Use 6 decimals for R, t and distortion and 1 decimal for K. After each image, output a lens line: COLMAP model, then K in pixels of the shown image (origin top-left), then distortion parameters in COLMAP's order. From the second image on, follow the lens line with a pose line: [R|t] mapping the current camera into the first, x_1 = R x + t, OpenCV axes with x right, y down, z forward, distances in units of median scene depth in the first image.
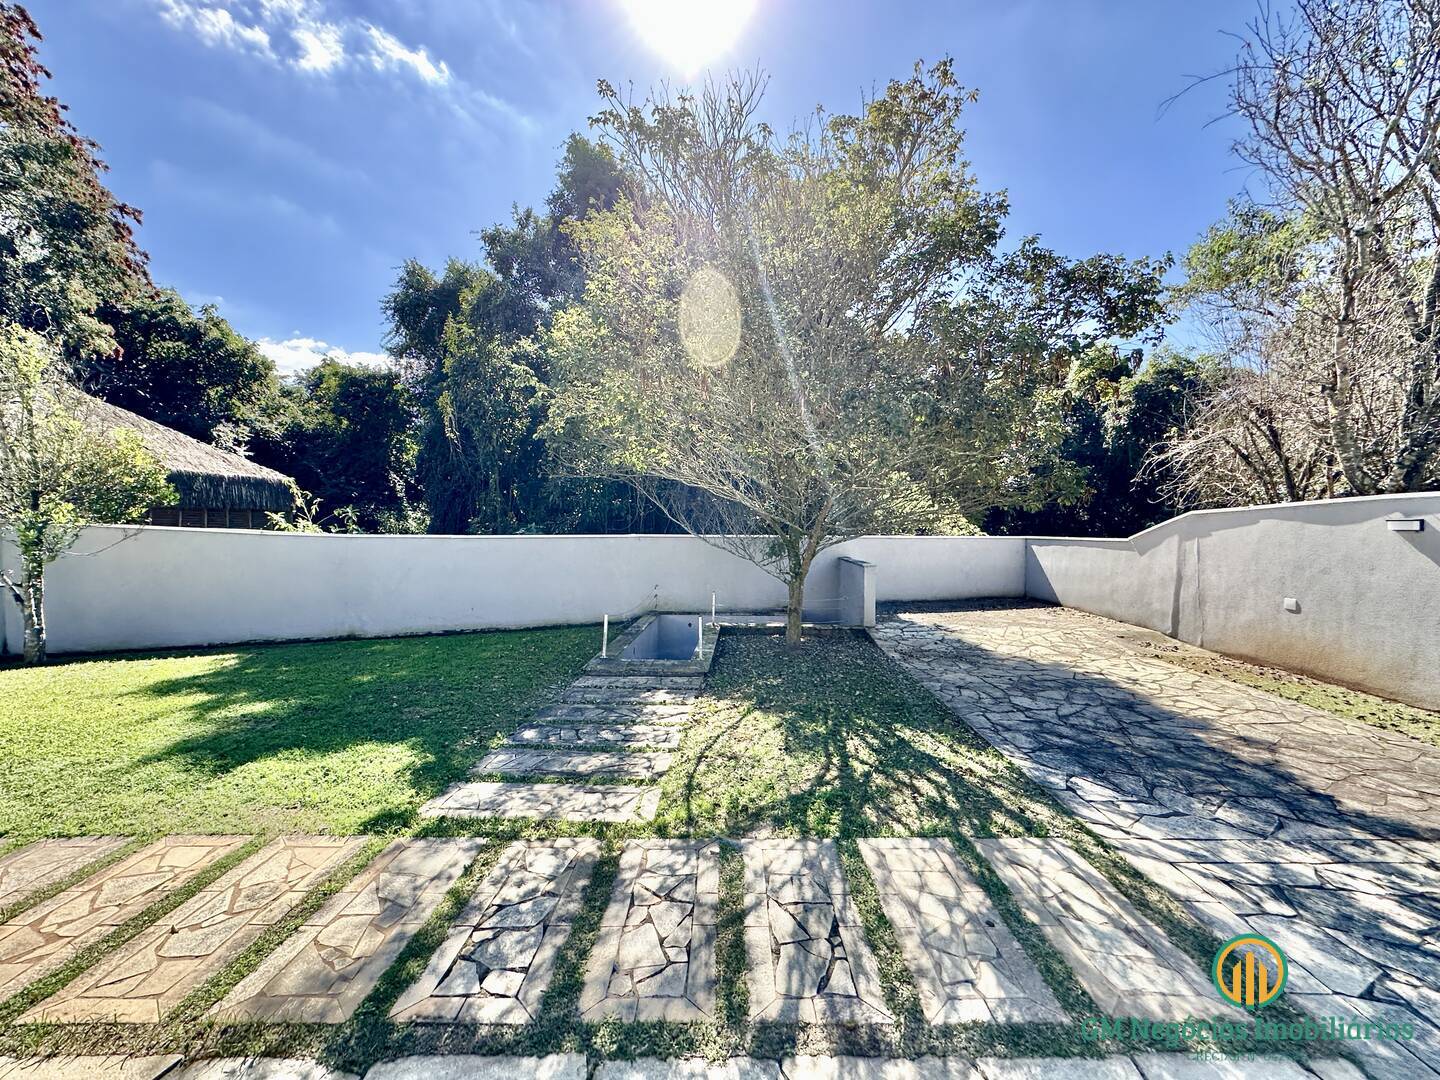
lens RADIAL K [[579.5, 0, 719.2], [0, 579.5, 534.8], [0, 0, 1]] dist [0.000192, -0.000186]
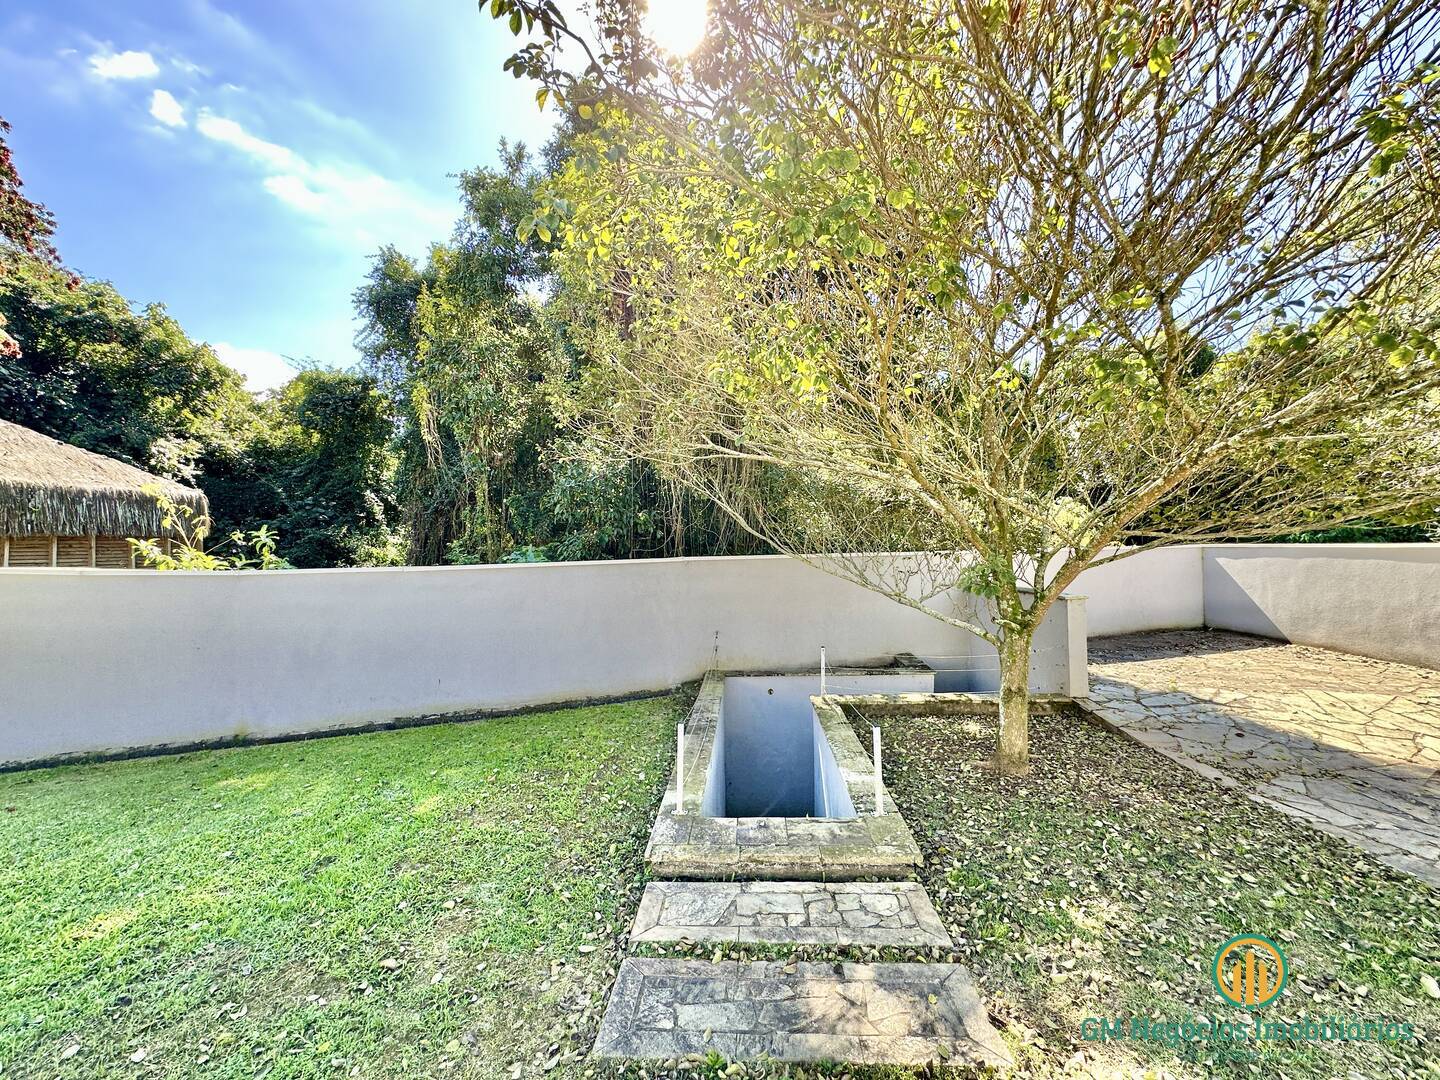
lens RADIAL K [[566.6, 0, 720.0], [0, 566.6, 540.0], [0, 0, 1]] dist [-0.004528, -0.000147]
pose [[0.999629, -0.026585, 0.005906, -0.073741], [0.026711, 0.999392, -0.022396, -0.003833], [-0.005307, 0.022546, 0.999732, 0.233452]]
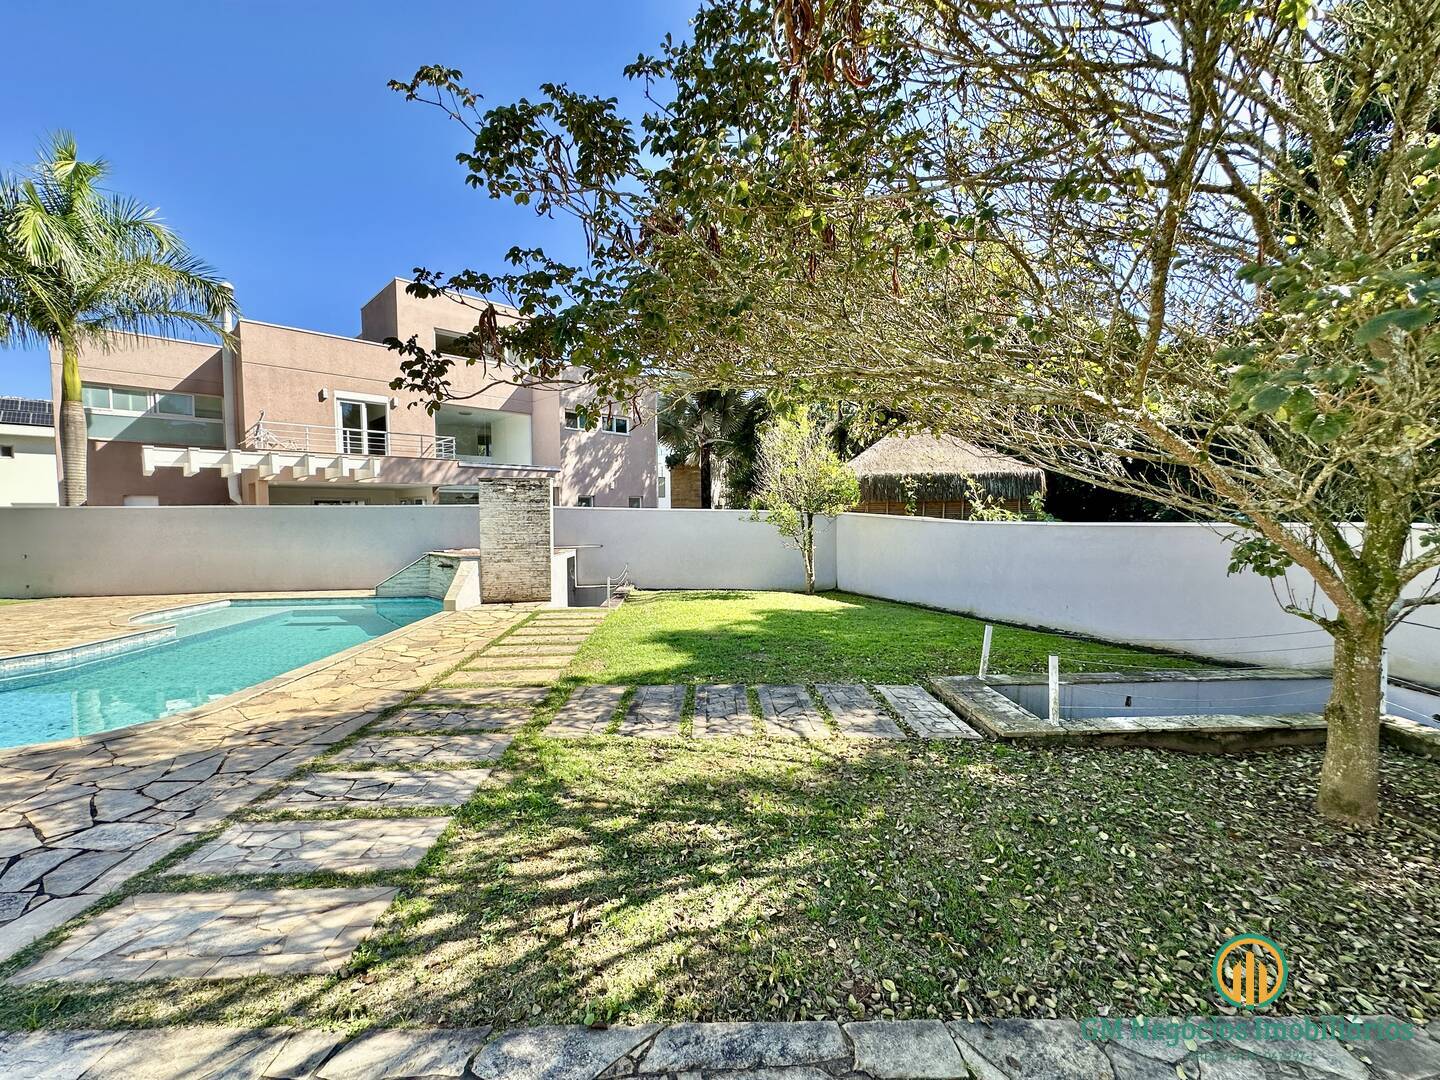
lens RADIAL K [[579.5, 0, 719.2], [0, 579.5, 534.8], [0, 0, 1]] dist [0.000192, -0.000186]
pose [[0.057195, 0.022087, -0.998119, 0.251289], [-0.001070, 0.999756, 0.022062, 0.001544], [0.998362, -0.000194, 0.057204, 0.275883]]
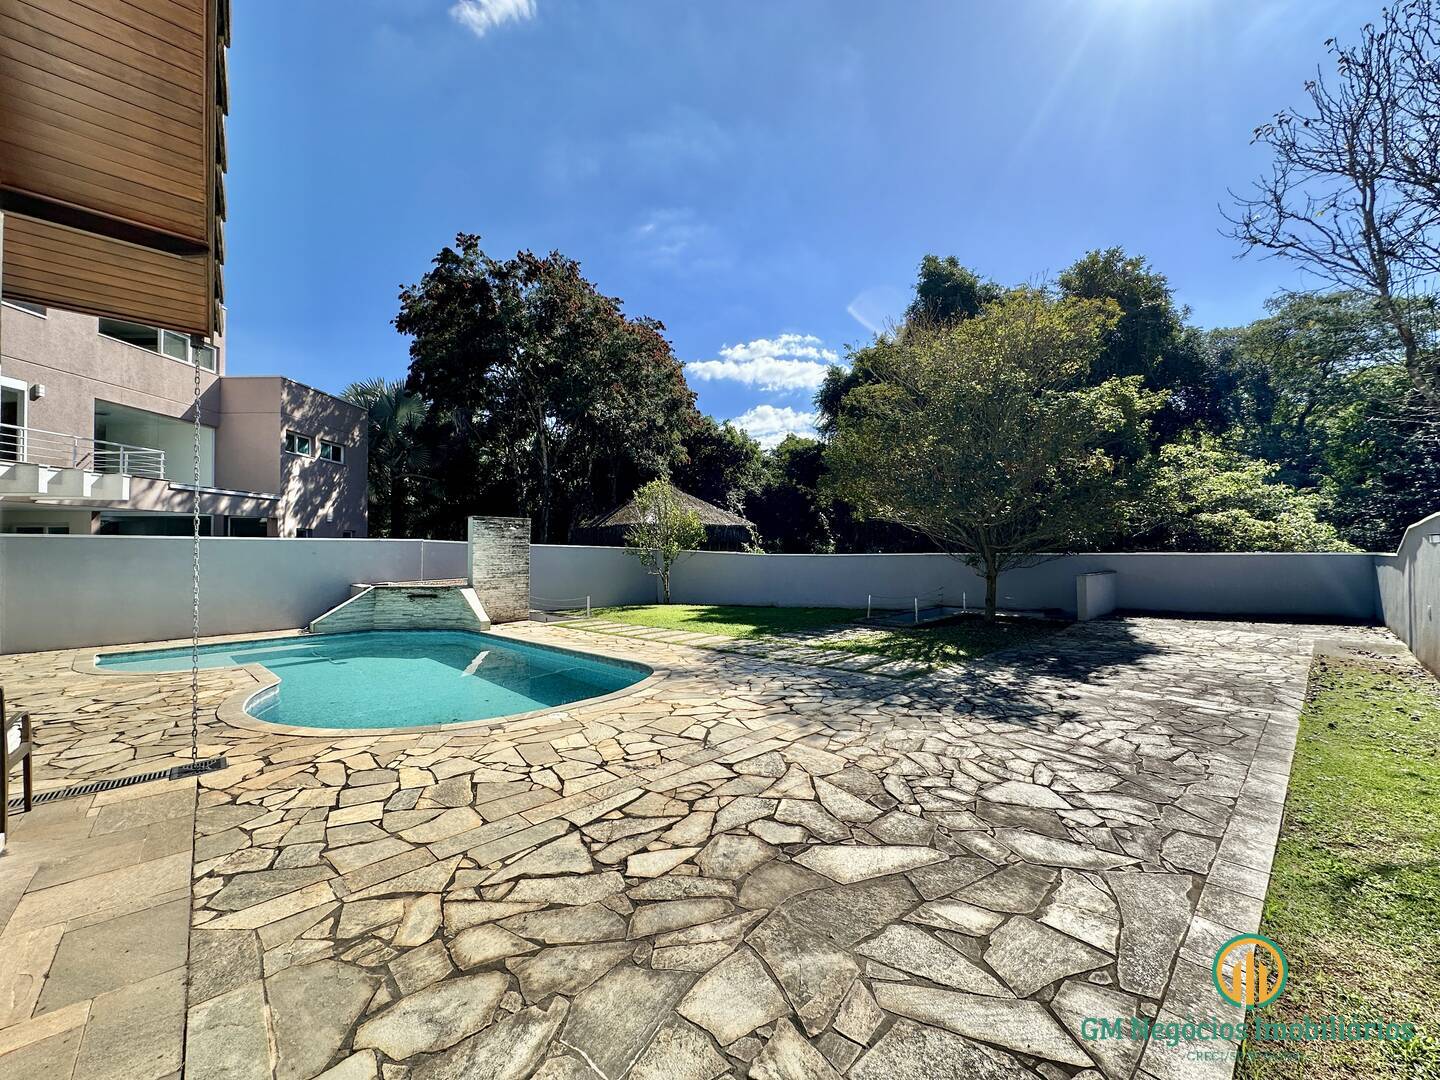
lens RADIAL K [[566.6, 0, 720.0], [0, 566.6, 540.0], [0, 0, 1]] dist [-0.004528, -0.000147]
pose [[0.734030, -0.022591, -0.678741, 0.306119], [0.001213, 0.999489, -0.031955, 0.006896], [0.679116, 0.022633, 0.733682, -0.300373]]
